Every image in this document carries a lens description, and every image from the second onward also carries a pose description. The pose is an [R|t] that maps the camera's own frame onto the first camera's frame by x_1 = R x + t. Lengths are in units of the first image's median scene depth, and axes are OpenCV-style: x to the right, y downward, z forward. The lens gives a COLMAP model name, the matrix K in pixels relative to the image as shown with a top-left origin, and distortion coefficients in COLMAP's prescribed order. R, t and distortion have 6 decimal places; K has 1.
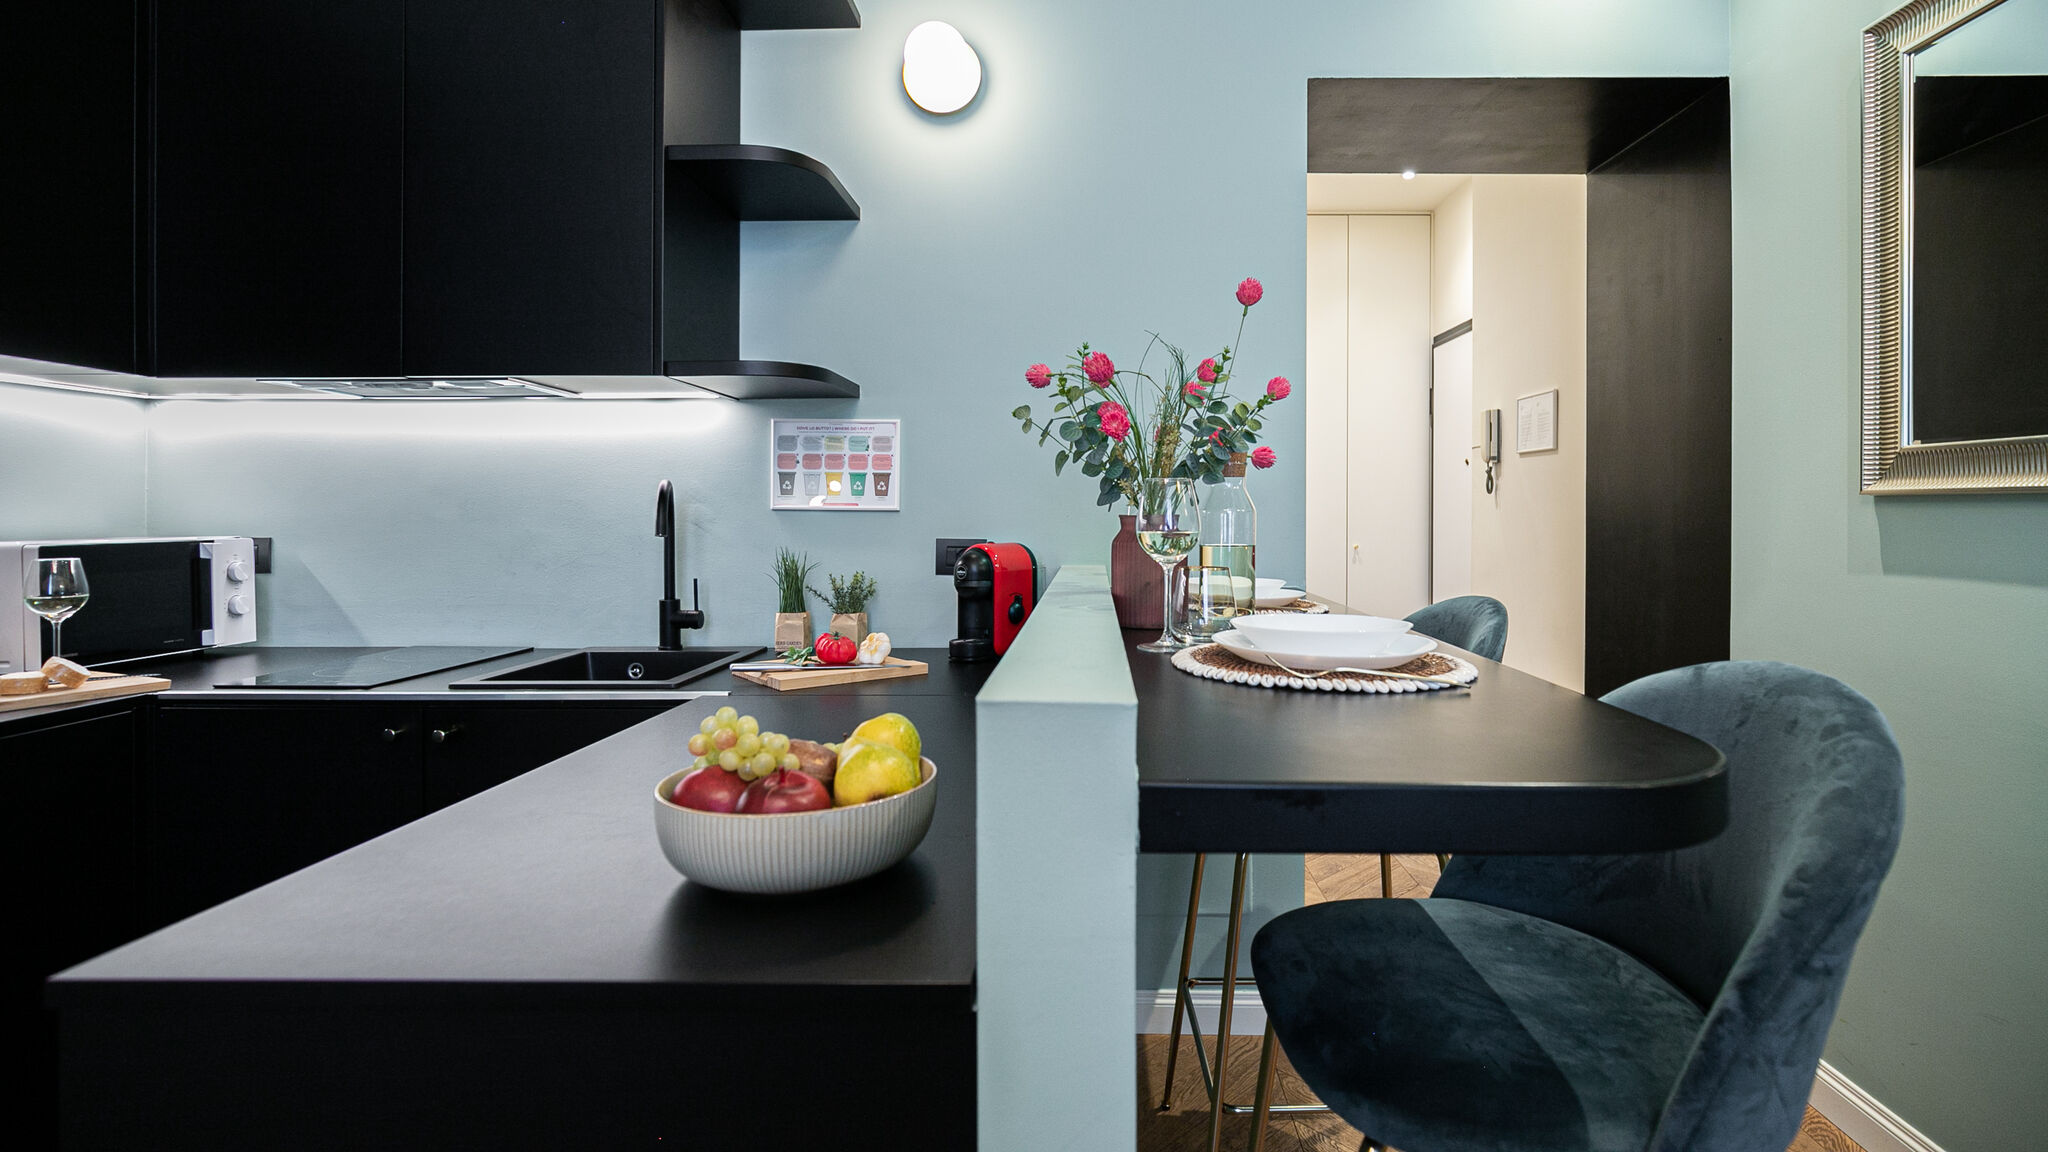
lens RADIAL K [[955.4, 0, 1088.4], [0, 955.4, 515.0], [0, 0, 1]] dist [-0.014990, 0.005062]
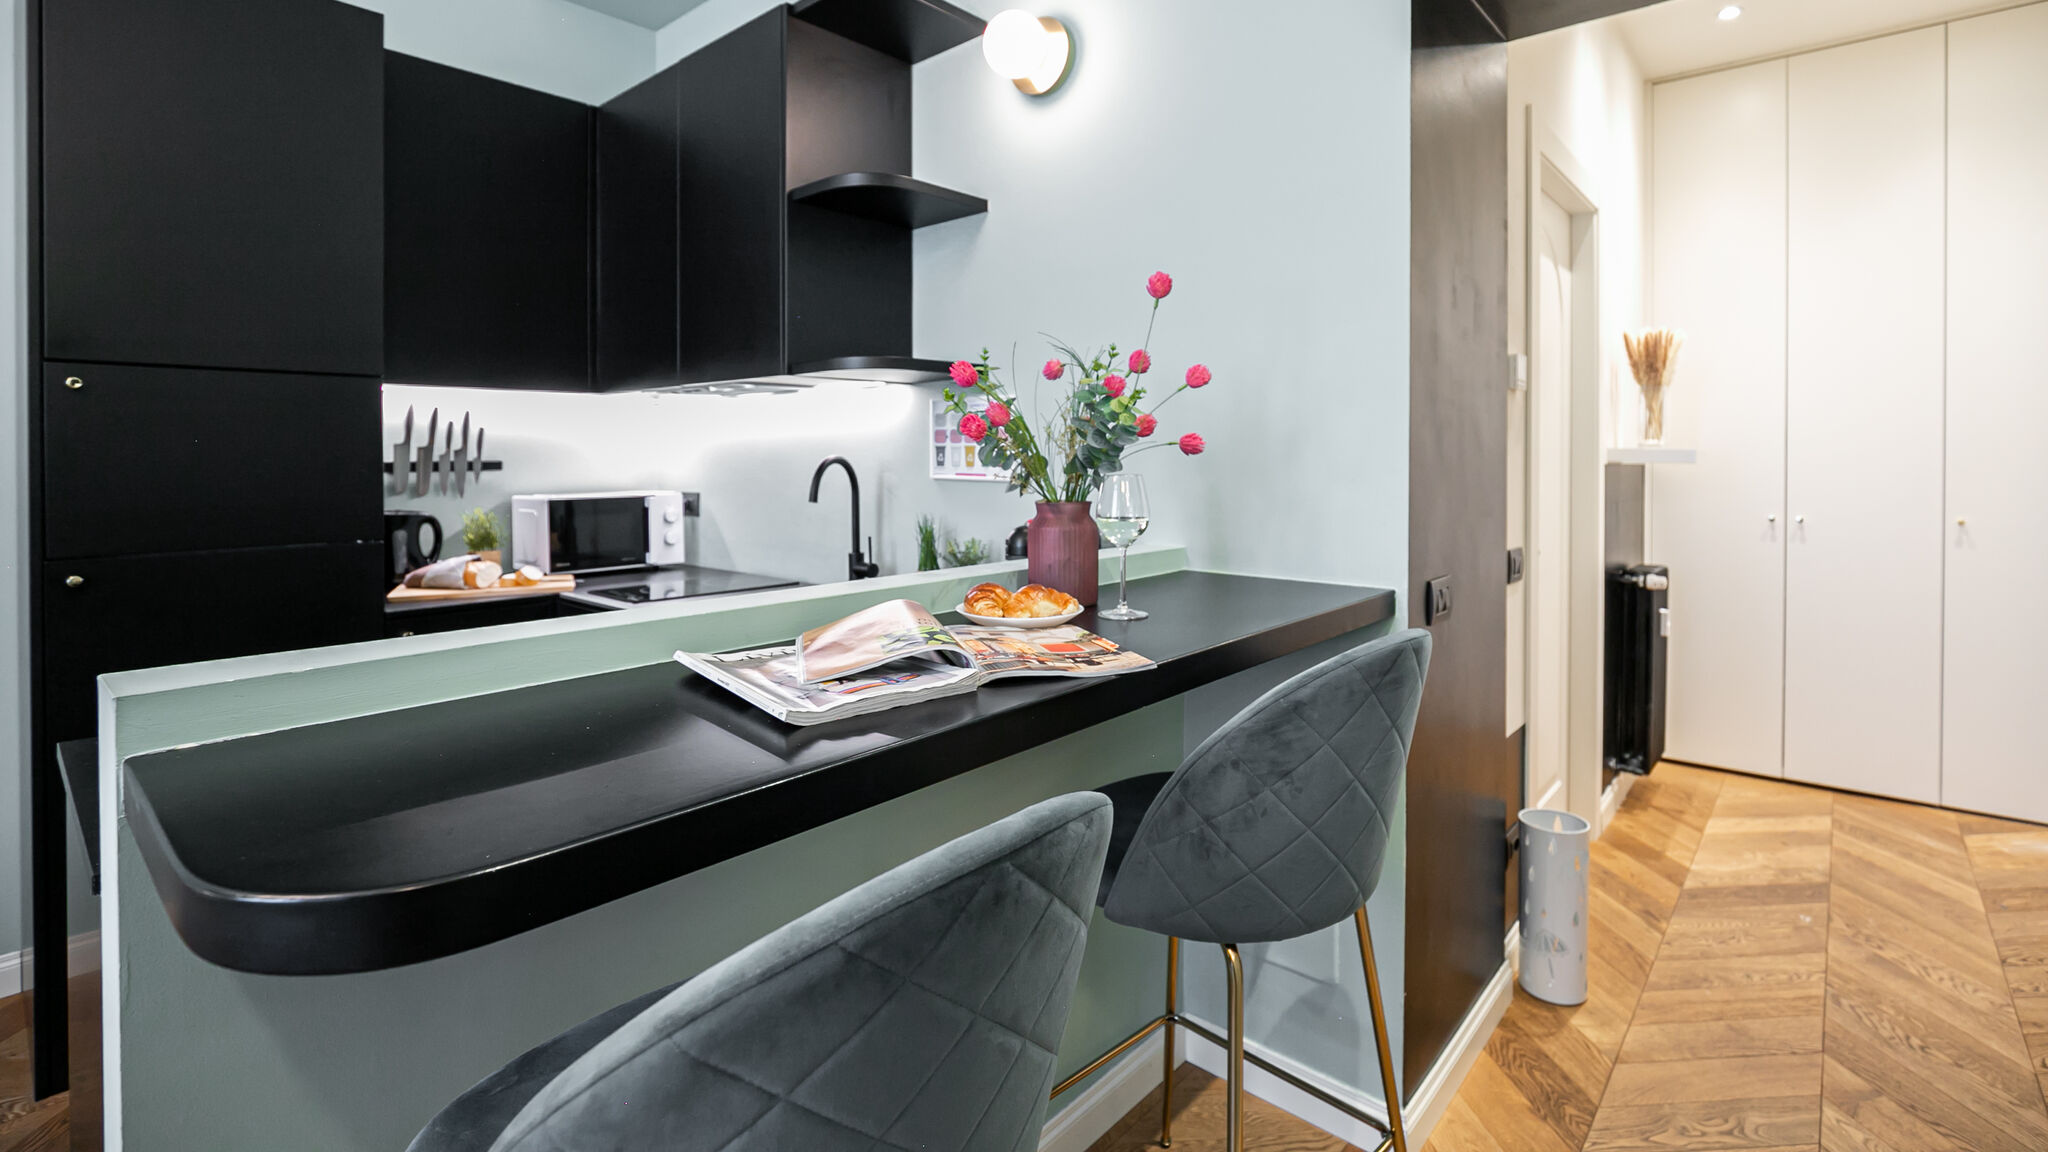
lens RADIAL K [[955.4, 0, 1028.0], [0, 955.4, 462.7], [0, 0, 1]] dist [-0.014990, 0.005062]
pose [[0.756253, 0.003560, -0.654270, 0.509788], [0.002462, 0.999963, 0.008287, -0.034763], [0.654275, -0.007878, 0.756216, 0.215090]]
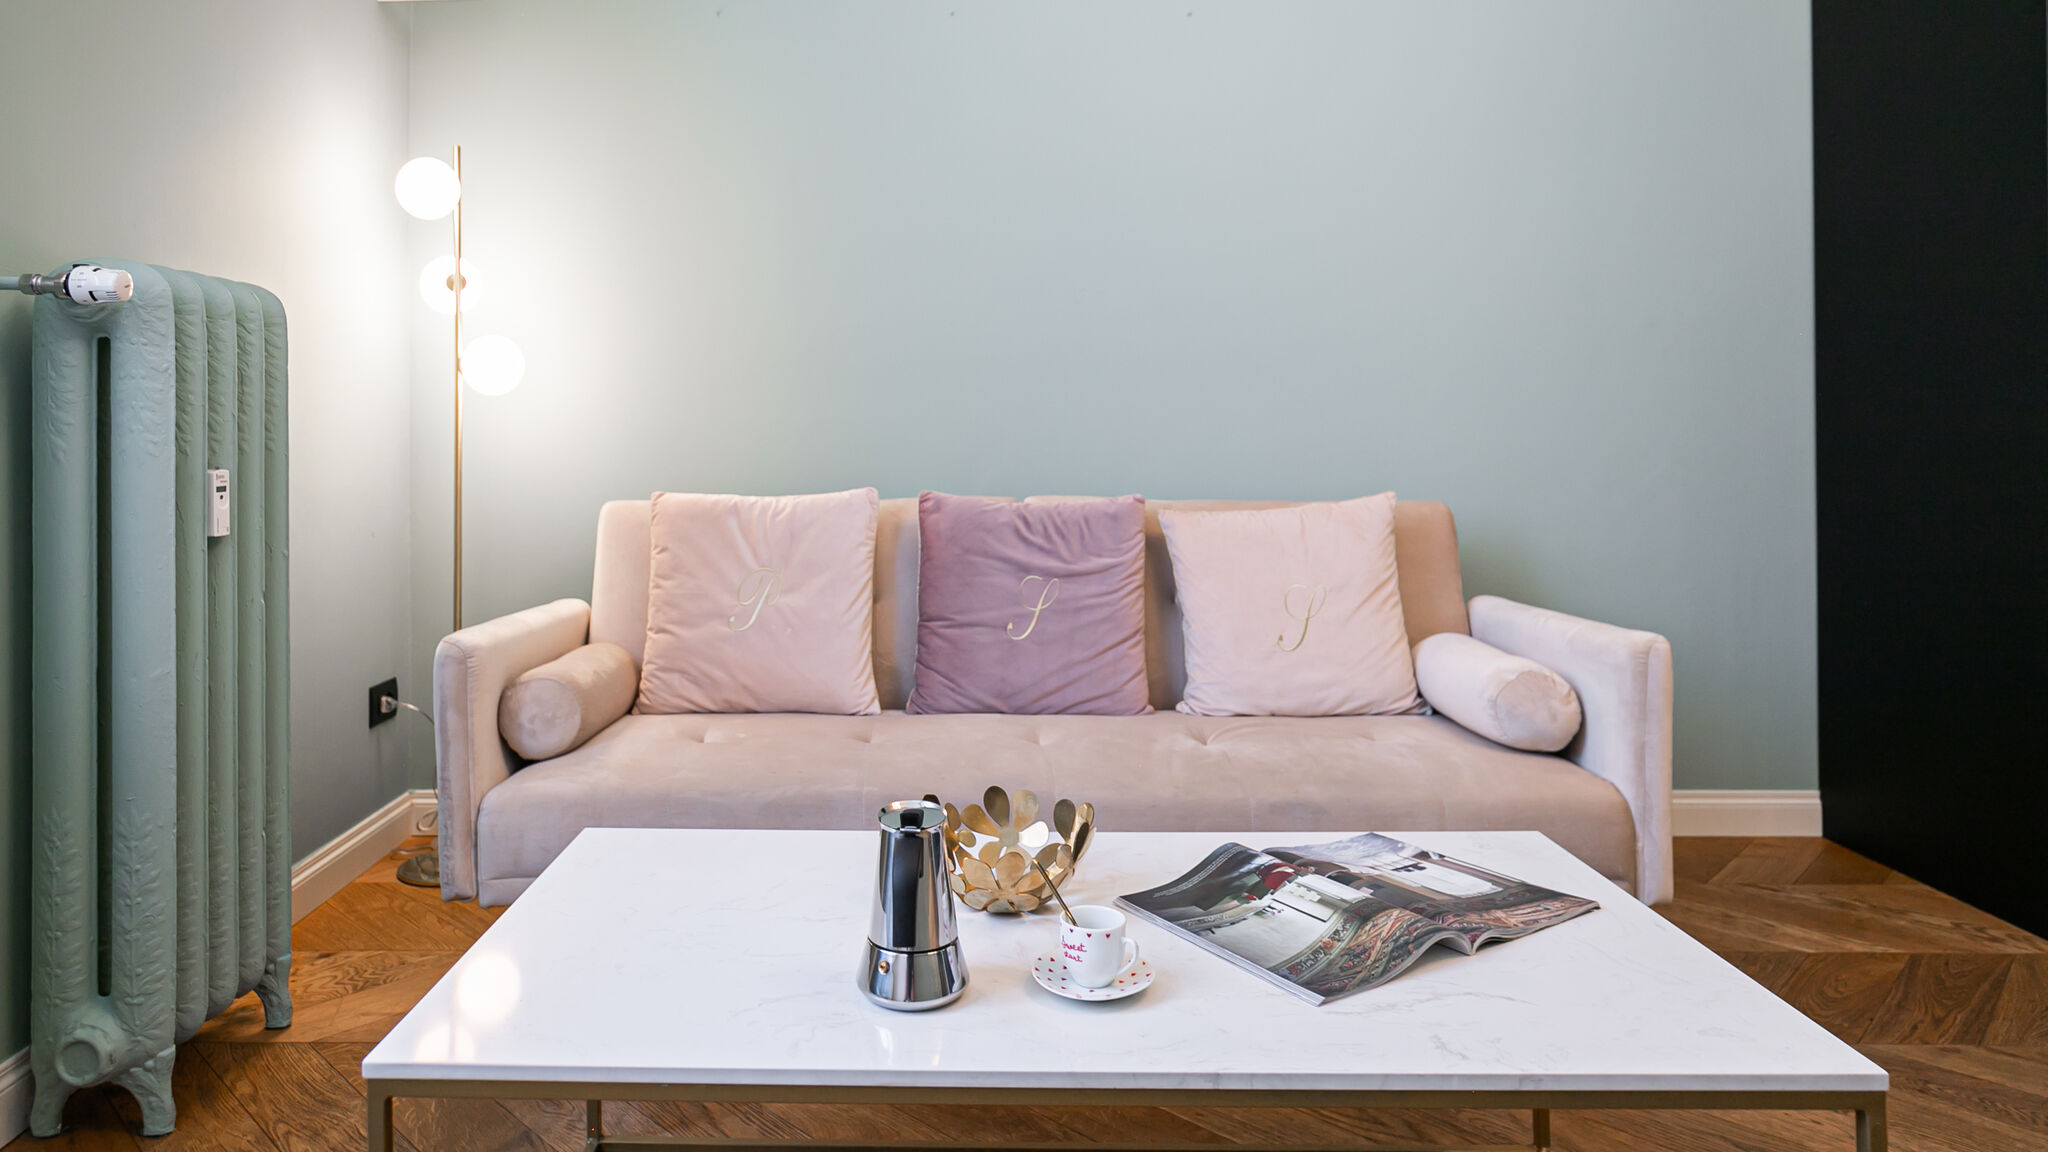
lens RADIAL K [[1231.4, 0, 932.3], [0, 1231.4, 435.9], [0, 0, 1]] dist [-0.004250, -0.000939]
pose [[-0.008280, -0.002802, -0.999962, 0.245610], [0.003911, 0.999988, -0.002835, 0.149388], [0.999958, -0.003935, -0.008269, -0.614305]]
